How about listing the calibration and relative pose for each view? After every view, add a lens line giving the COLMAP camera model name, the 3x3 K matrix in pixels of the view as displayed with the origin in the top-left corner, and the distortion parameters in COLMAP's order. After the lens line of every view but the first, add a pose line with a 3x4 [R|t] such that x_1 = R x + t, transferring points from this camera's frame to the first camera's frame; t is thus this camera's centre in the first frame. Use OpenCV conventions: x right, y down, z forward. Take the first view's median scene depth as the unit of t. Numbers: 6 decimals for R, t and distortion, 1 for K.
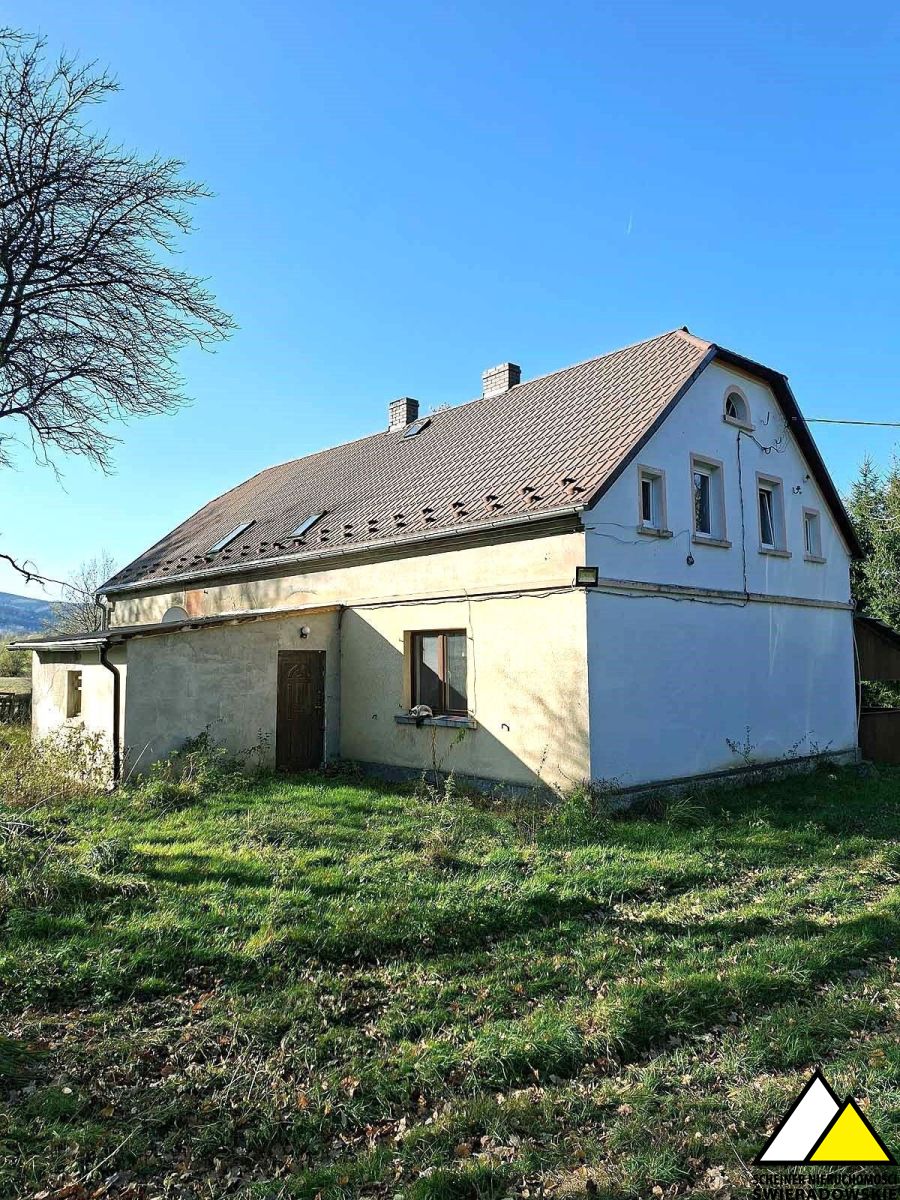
lens RADIAL K [[819.1, 0, 450.0], [0, 819.1, 600.0], [0, 0, 1]] dist [0.040481, 0.000354]
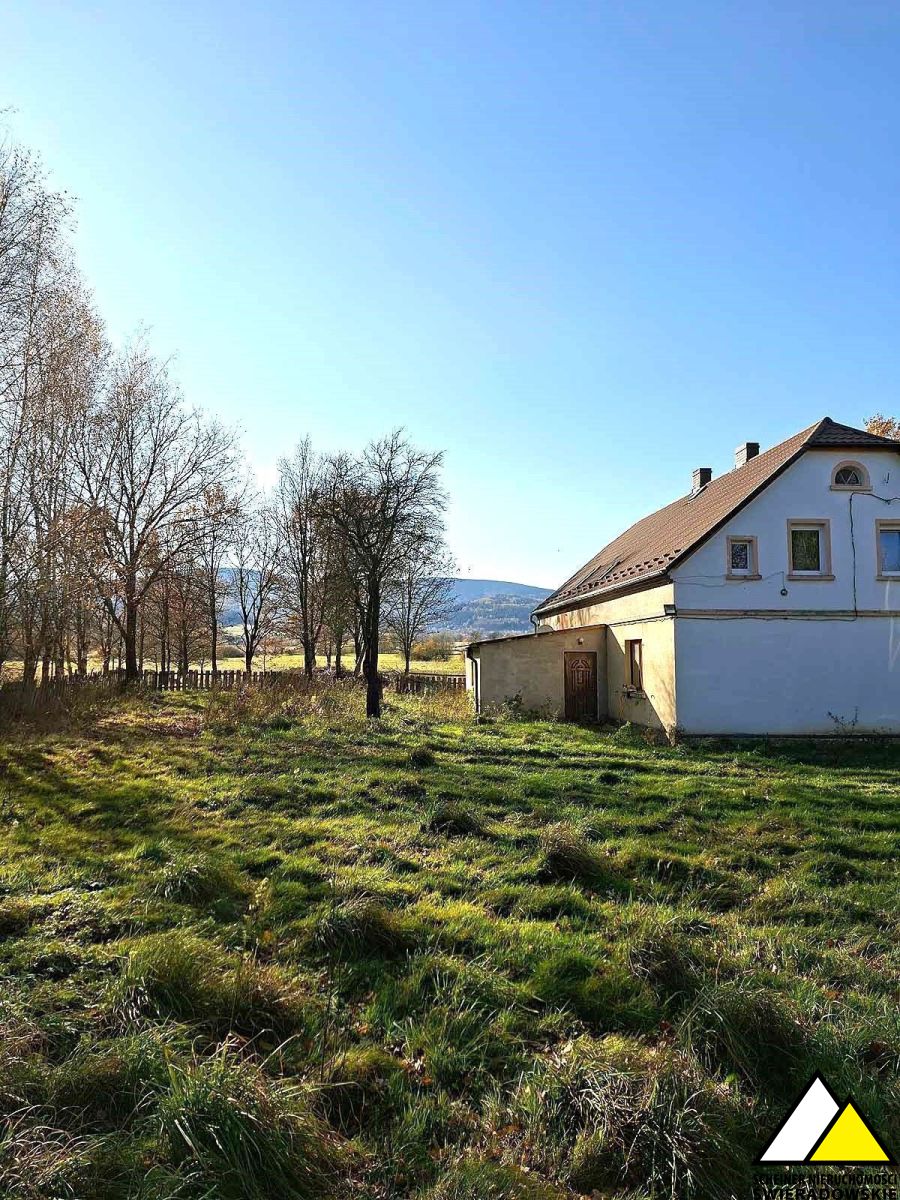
lens RADIAL K [[819.1, 0, 450.0], [0, 819.1, 600.0], [0, 0, 1]] dist [0.040481, 0.000354]
pose [[0.783805, -0.038011, -0.619843, 0.727663], [0.039761, 0.999149, -0.010992, -0.040617], [0.619733, -0.016030, 0.784649, -0.548898]]
